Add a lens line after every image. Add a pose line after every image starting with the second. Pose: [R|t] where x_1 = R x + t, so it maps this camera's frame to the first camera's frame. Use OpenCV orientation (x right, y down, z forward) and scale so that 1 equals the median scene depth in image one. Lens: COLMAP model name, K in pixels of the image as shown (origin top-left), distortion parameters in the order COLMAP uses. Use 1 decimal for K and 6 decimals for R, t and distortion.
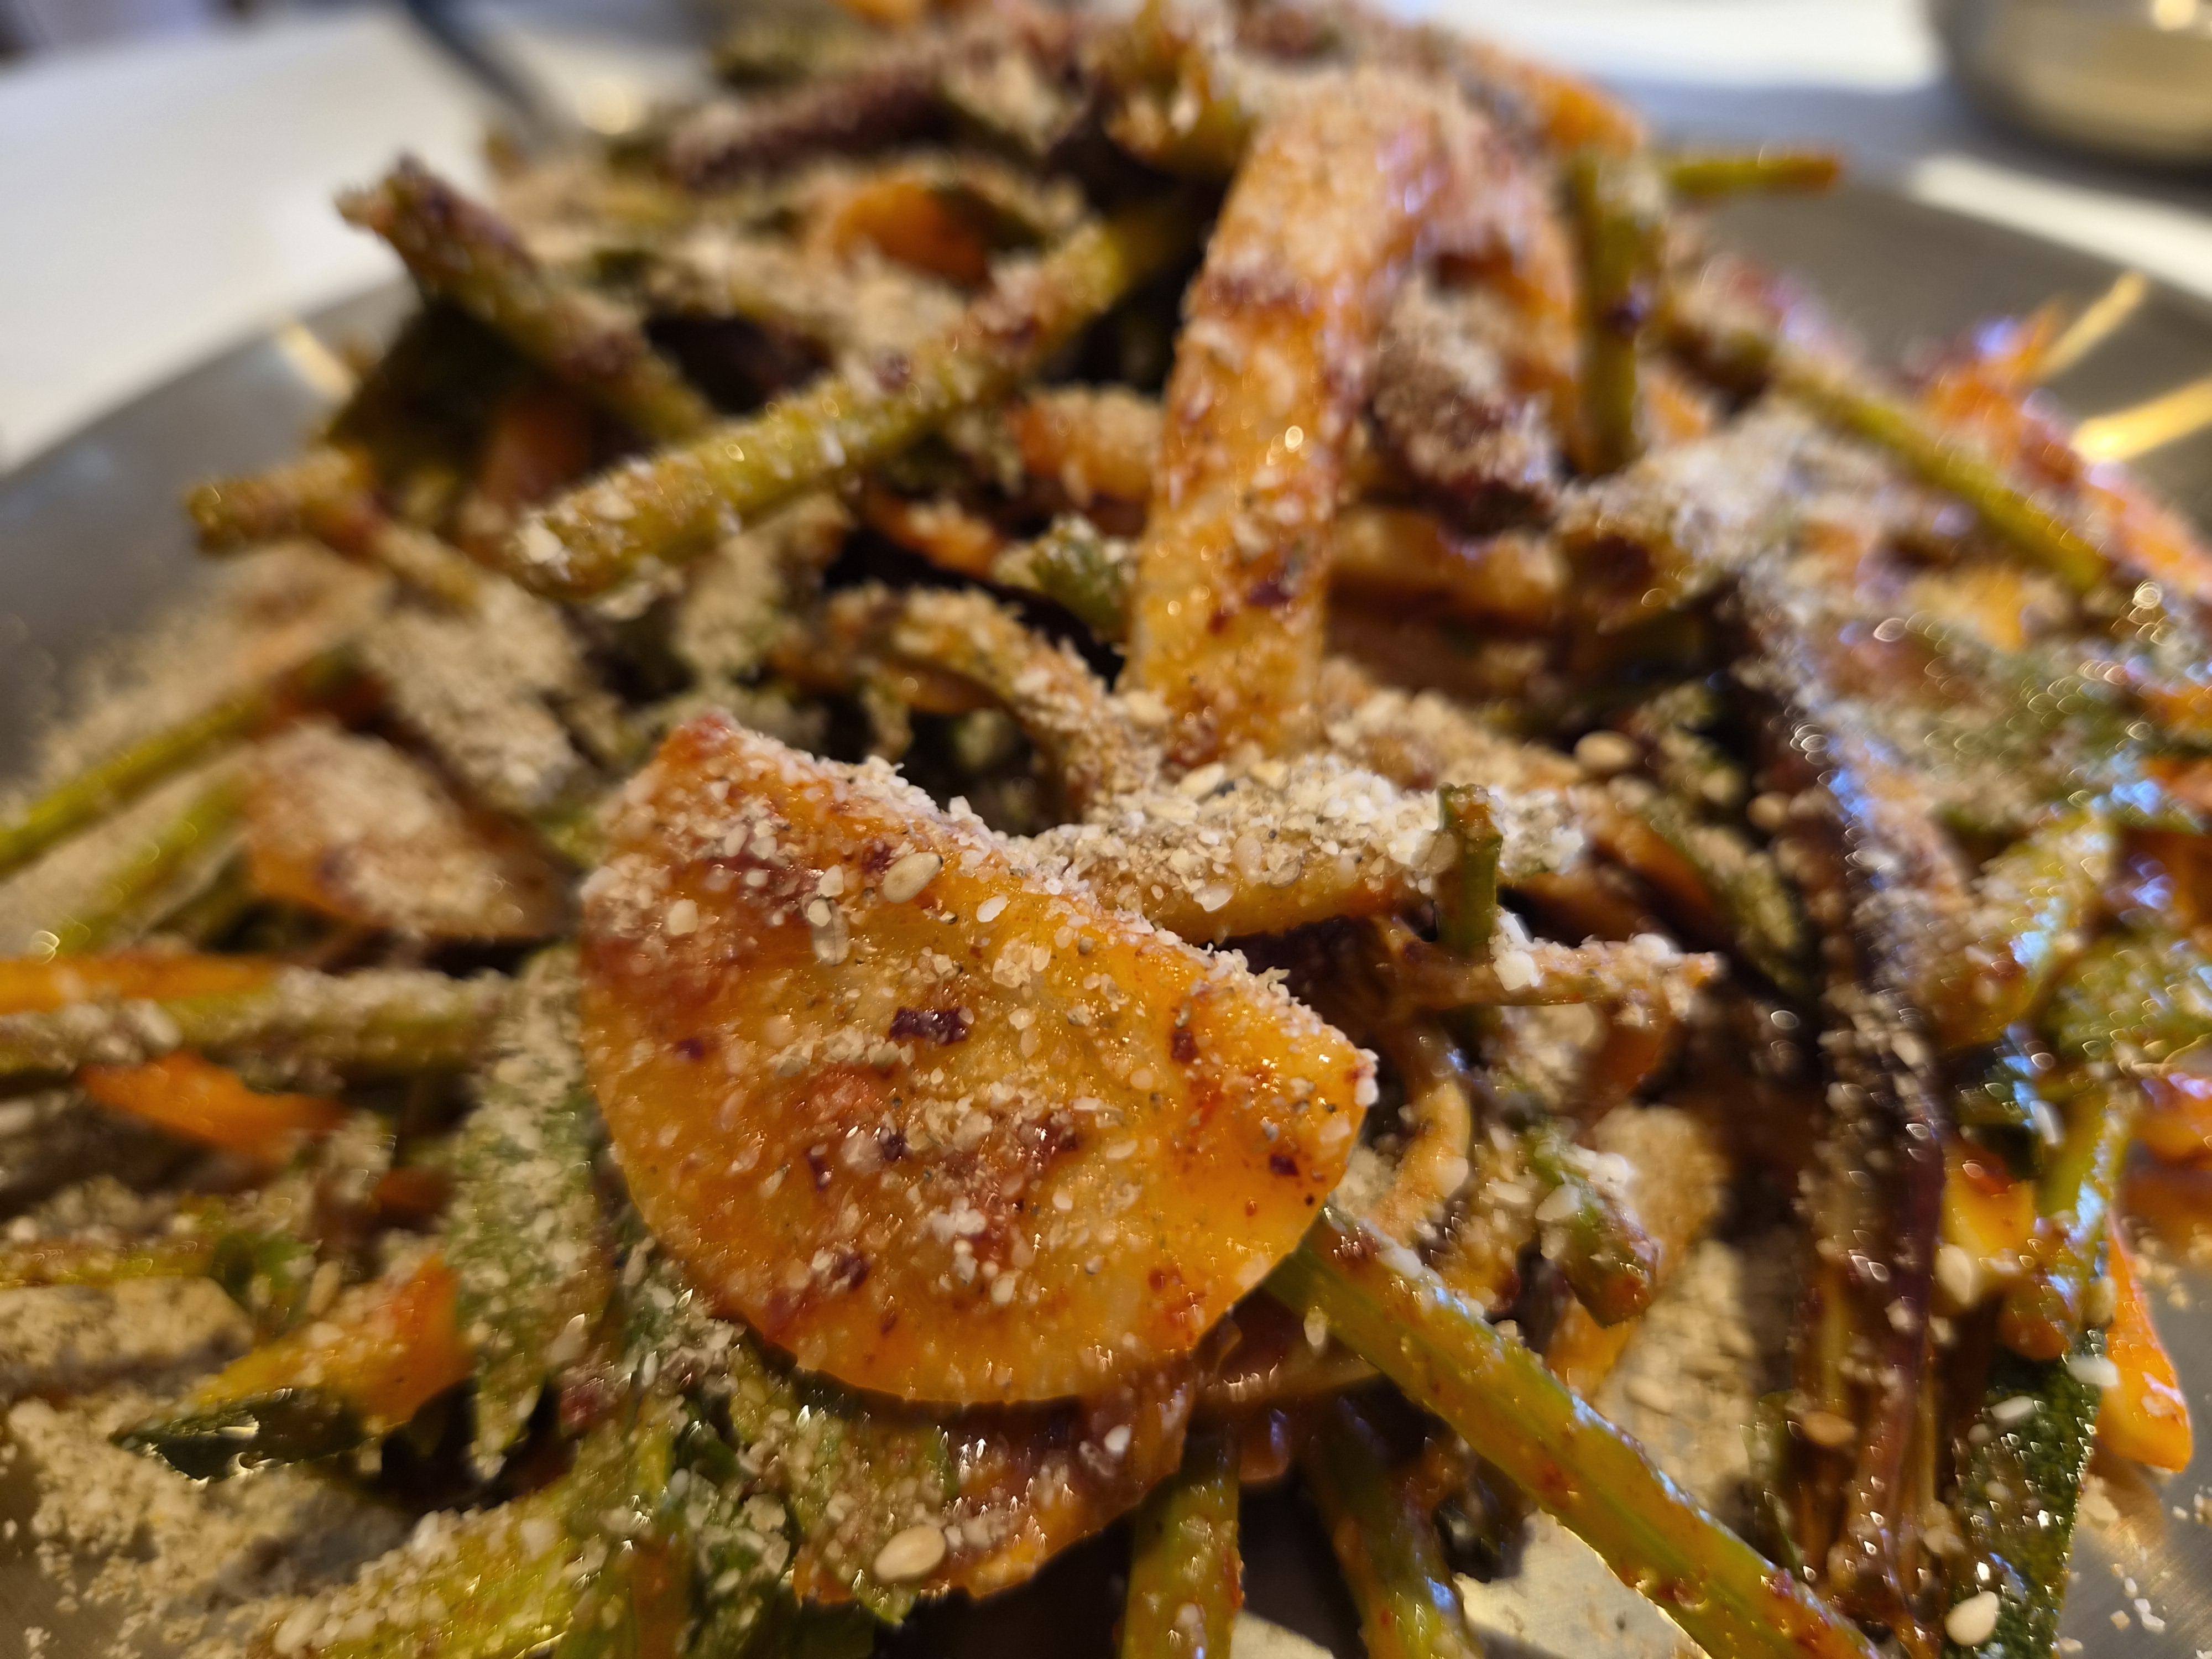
lens RADIAL K [[1909.3, 0, 1106.0], [0, 1909.3, 829.5], [0, 0, 1]] dist [-0.057418, 0.001406]
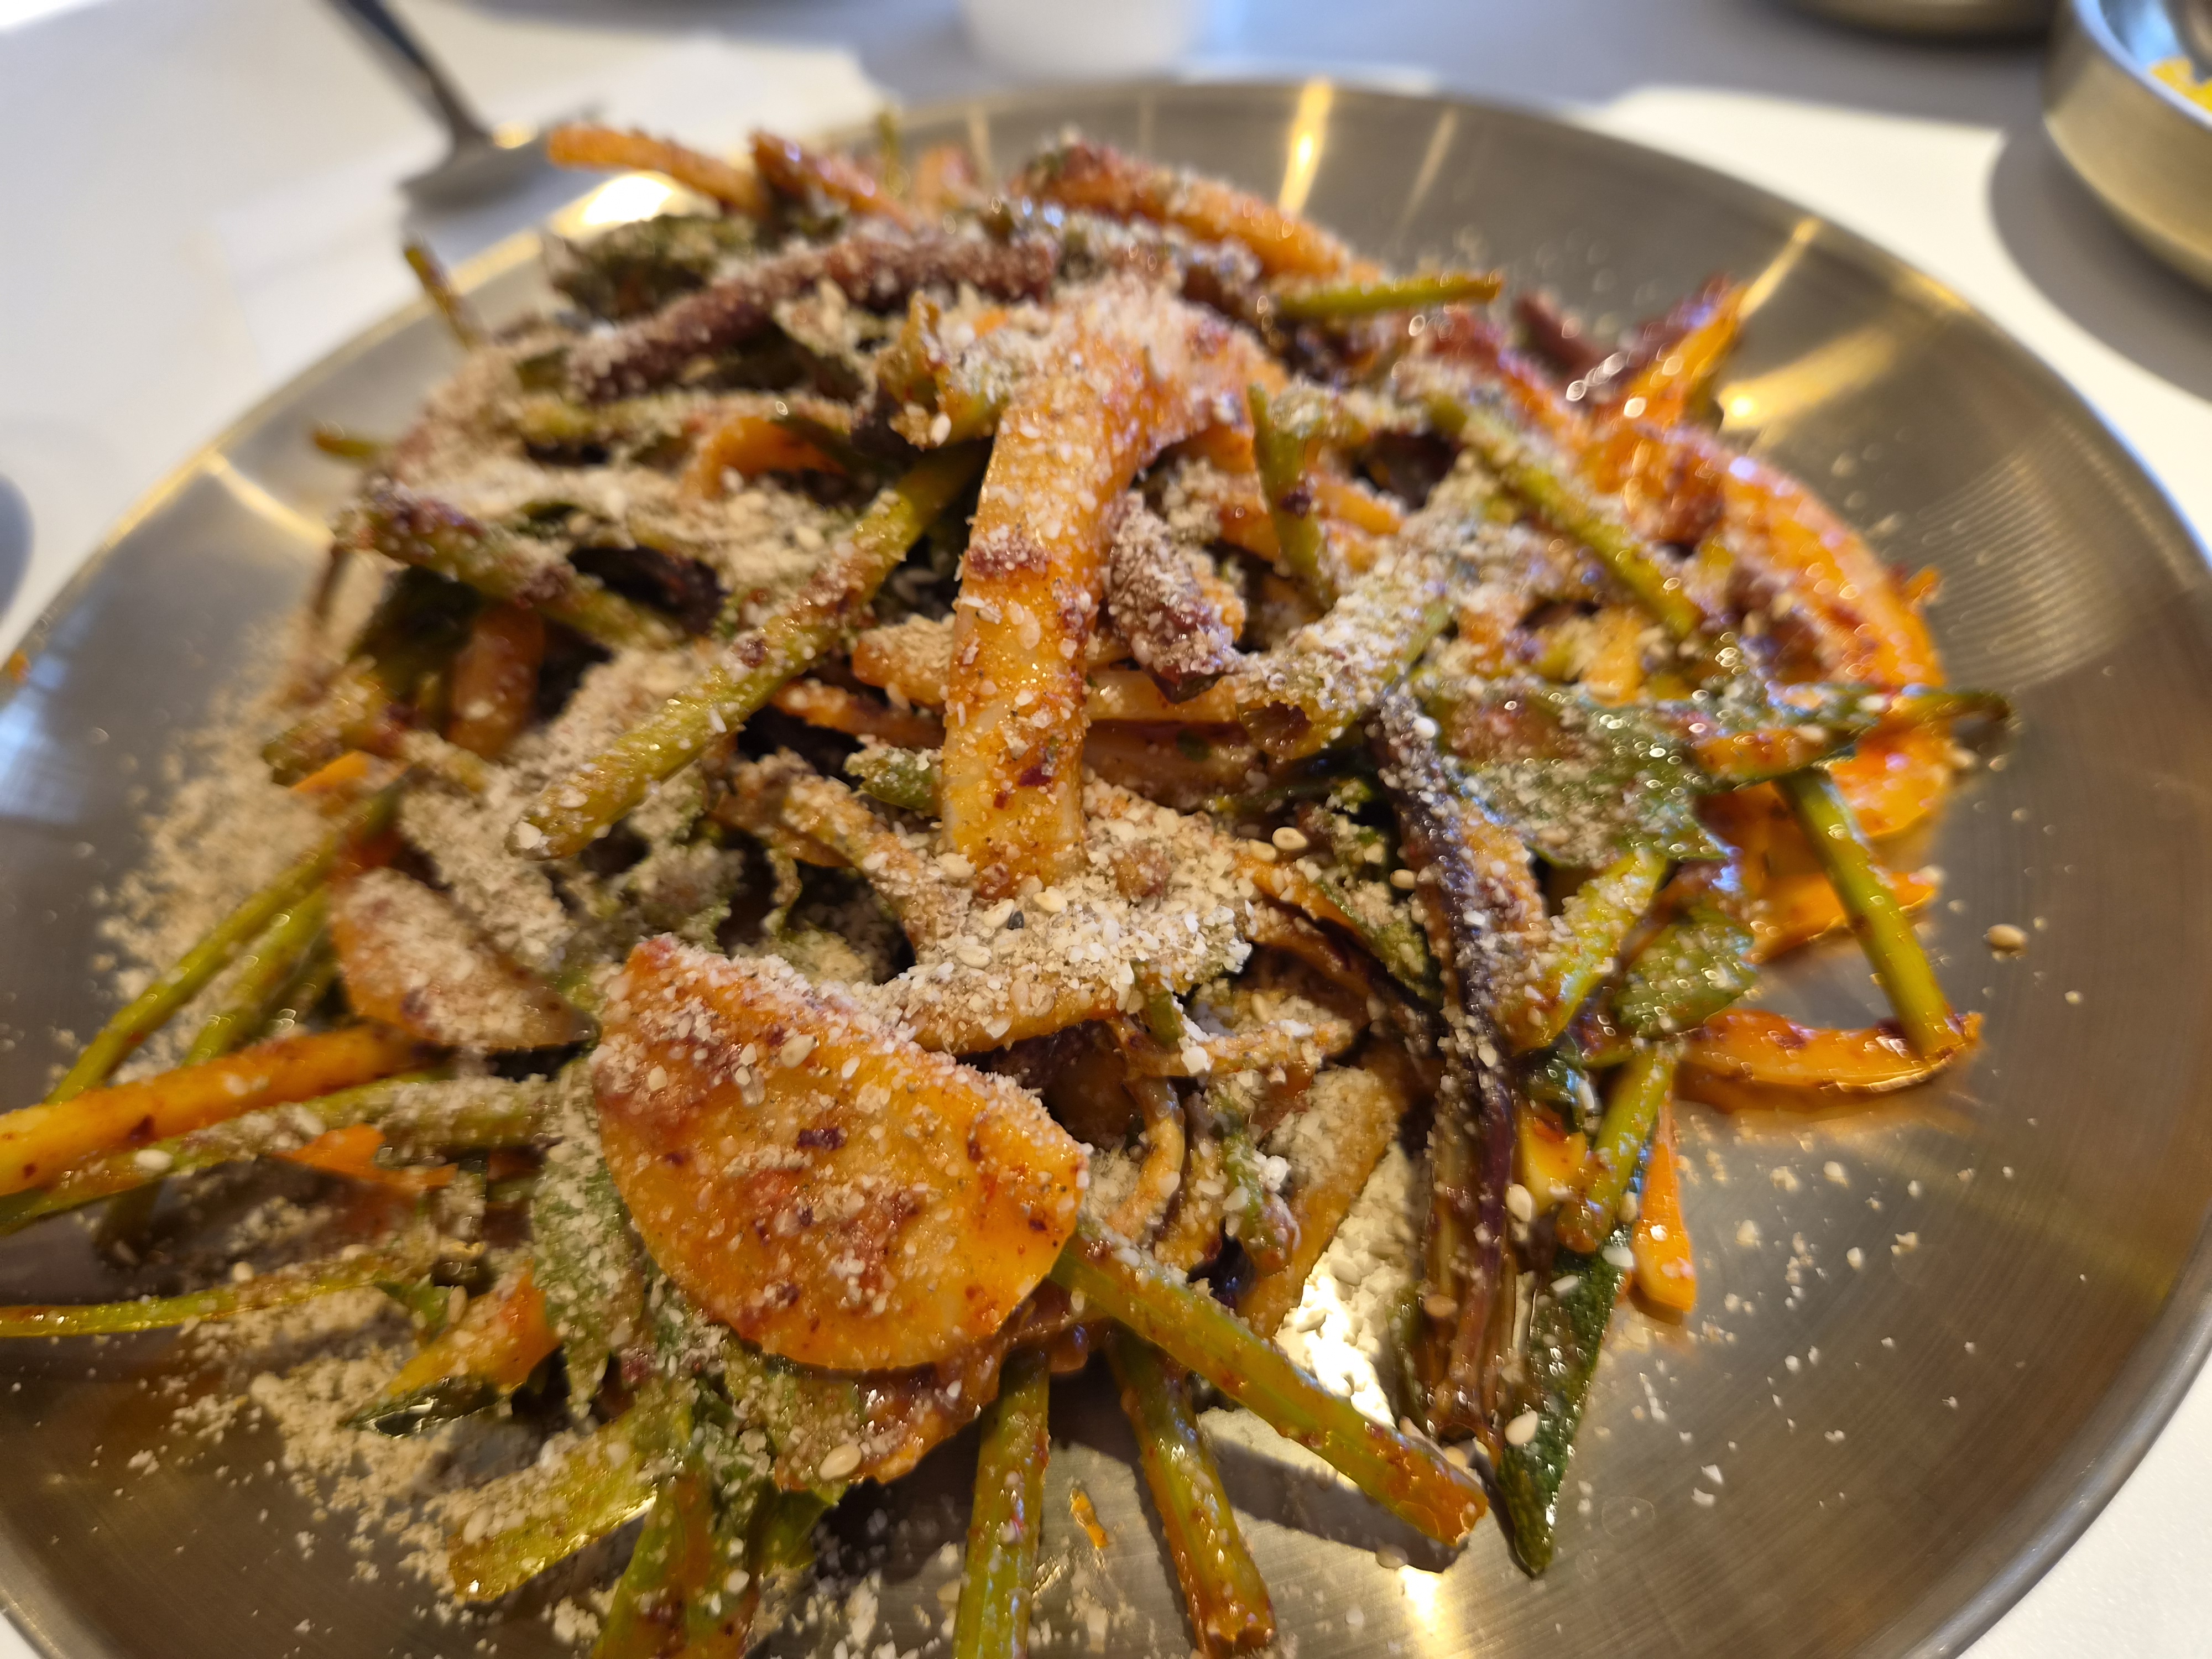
lens RADIAL K [[1956.0, 0, 1106.0], [0, 1956.0, 829.5], [0, 0, 1]] dist [0.002460, -0.005815]
pose [[0.995767, -0.089995, -0.018671, 0.180506], [0.091909, 0.976403, 0.195424, -0.406598], [0.000643, -0.196313, 0.980541, -0.499513]]
